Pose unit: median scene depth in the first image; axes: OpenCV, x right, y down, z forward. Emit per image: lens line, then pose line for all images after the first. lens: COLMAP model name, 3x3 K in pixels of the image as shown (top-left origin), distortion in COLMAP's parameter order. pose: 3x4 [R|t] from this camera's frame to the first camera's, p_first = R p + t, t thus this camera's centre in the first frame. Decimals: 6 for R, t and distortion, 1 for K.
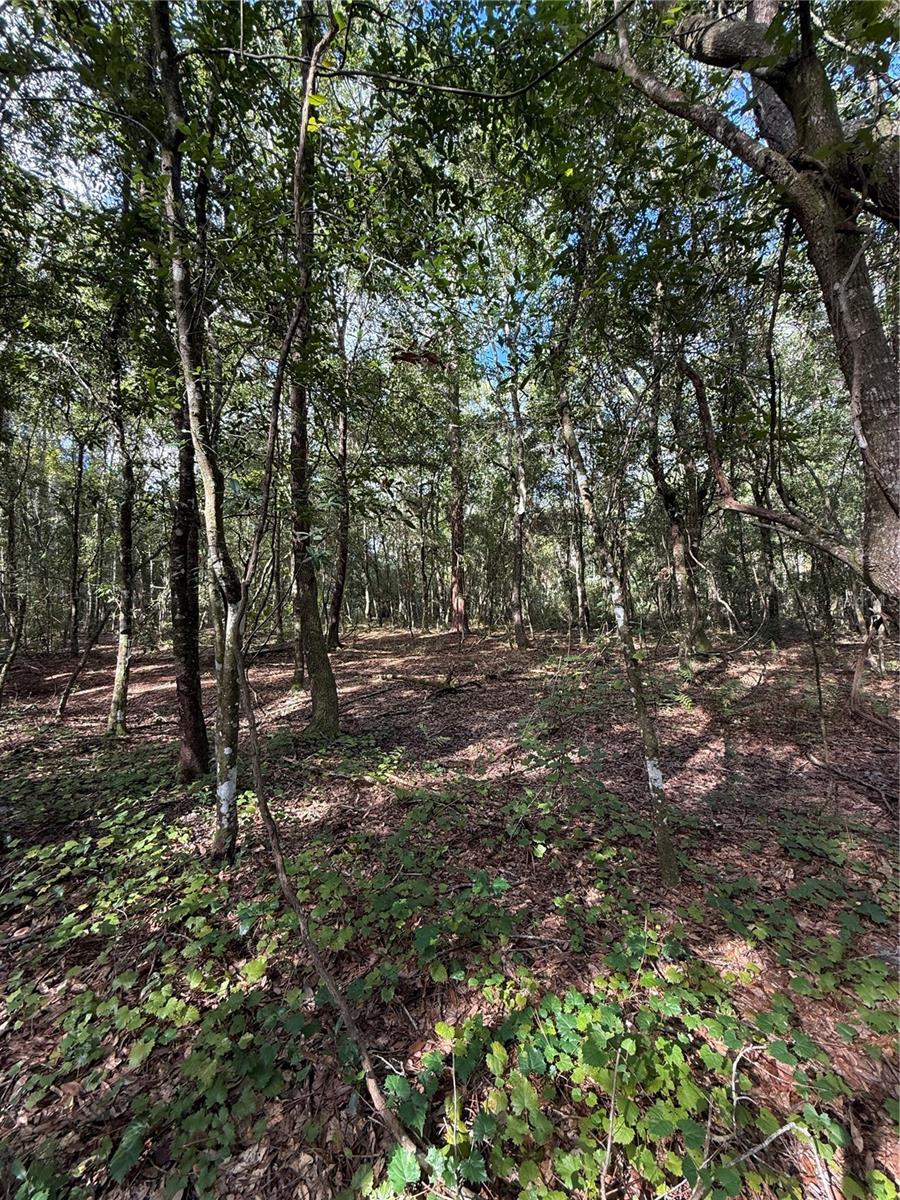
lens RADIAL K [[481.0, 0, 451.3], [0, 481.0, 596.3], [0, 0, 1]] dist [0.004206, 0.000019]
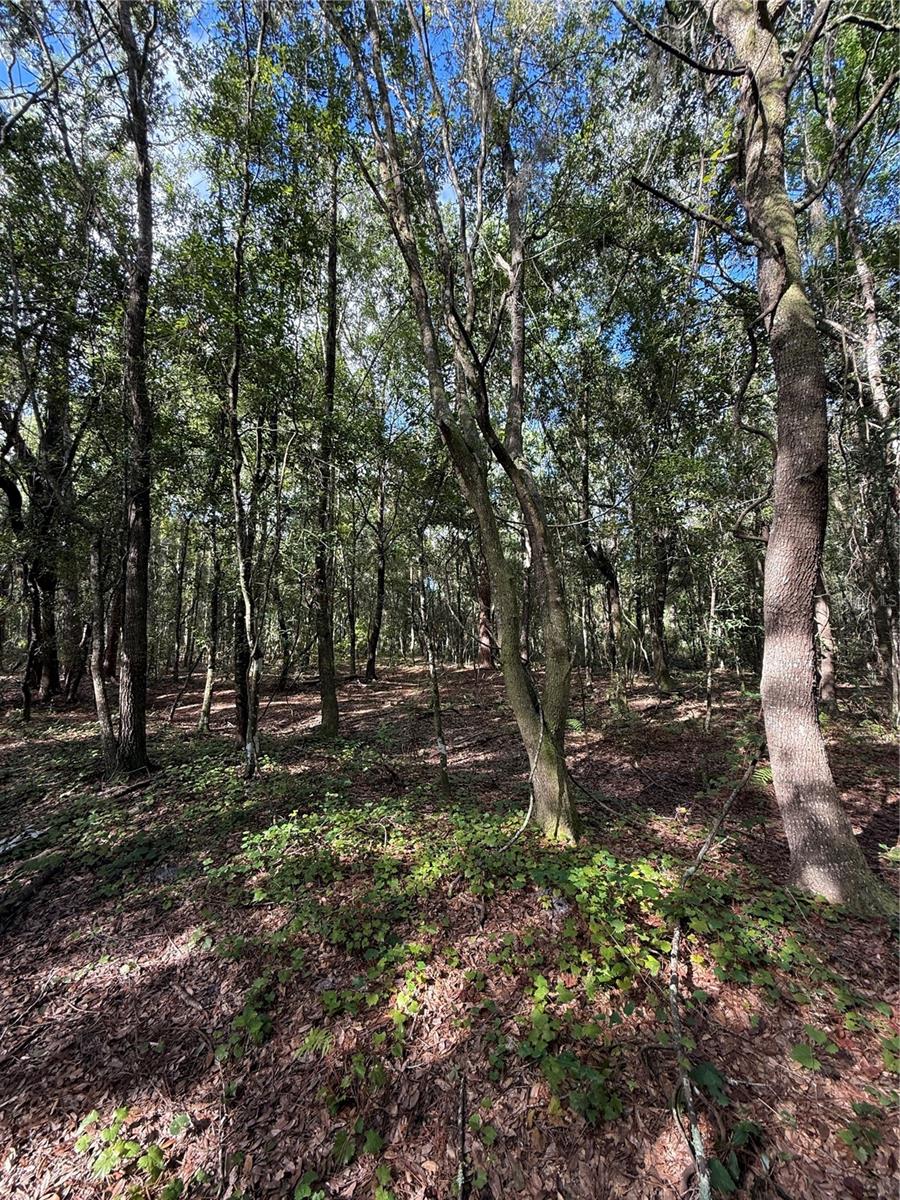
lens RADIAL K [[481.0, 0, 450.3], [0, 481.0, 594.1], [0, 0, 1]] dist [0.004206, 0.000019]
pose [[0.990205, -0.002579, -0.139599, 0.327635], [-0.007423, 0.997443, -0.071076, -0.060344], [0.139425, 0.071416, 0.987654, -0.477528]]
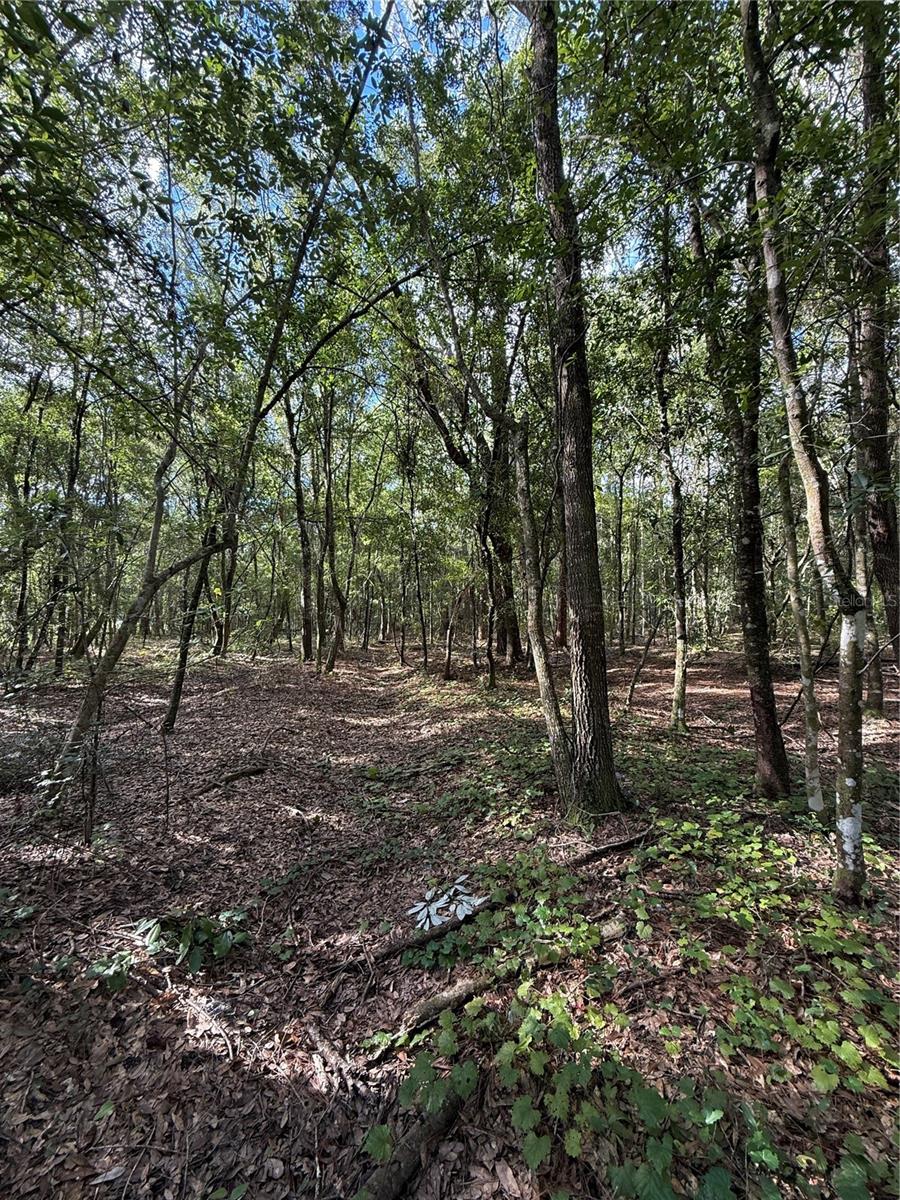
lens RADIAL K [[481.0, 0, 450.2], [0, 481.0, 596.0], [0, 0, 1]] dist [0.004206, 0.000019]
pose [[0.554325, -0.034366, -0.831590, -0.056113], [0.025854, 0.999376, -0.024066, -0.007503], [0.831899, -0.008160, 0.554868, -0.042650]]
